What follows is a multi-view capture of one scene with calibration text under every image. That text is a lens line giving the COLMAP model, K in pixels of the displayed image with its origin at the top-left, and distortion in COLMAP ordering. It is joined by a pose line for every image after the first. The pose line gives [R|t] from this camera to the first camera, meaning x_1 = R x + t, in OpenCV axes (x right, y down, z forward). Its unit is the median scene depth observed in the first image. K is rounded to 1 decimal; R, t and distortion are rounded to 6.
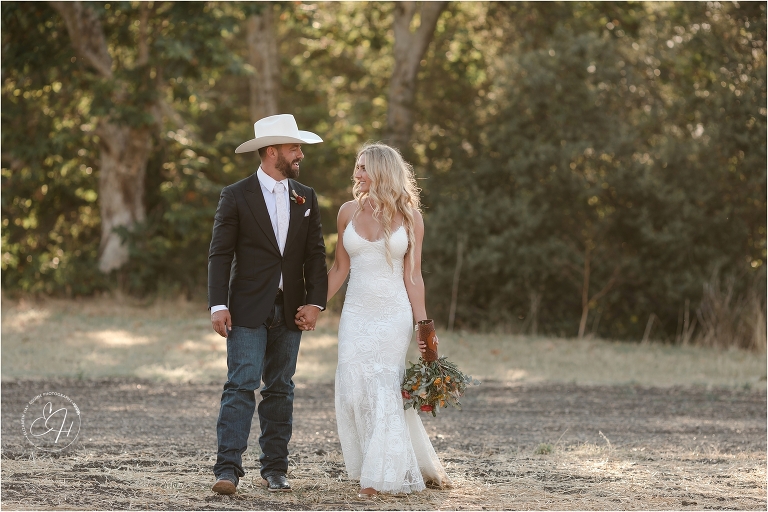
lens RADIAL K [[3108.3, 0, 383.9], [0, 3108.3, 256.1], [0, 0, 1]] dist [0.061037, -5.245888]
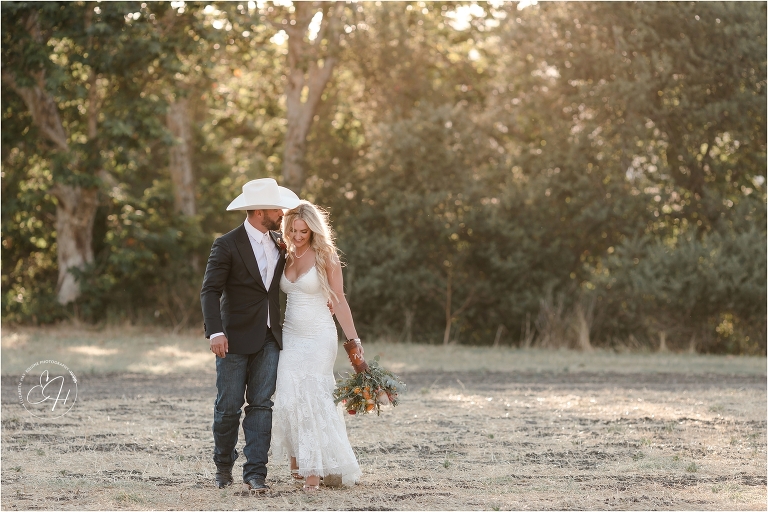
lens RADIAL K [[3108.3, 0, 383.9], [0, 3108.3, 256.1], [0, 0, 1]] dist [0.061037, -5.245888]
pose [[0.998726, -0.024769, 0.043970, -0.016509], [0.025308, 0.999611, -0.011728, 0.003951], [-0.043662, 0.012825, 0.998964, -0.264322]]
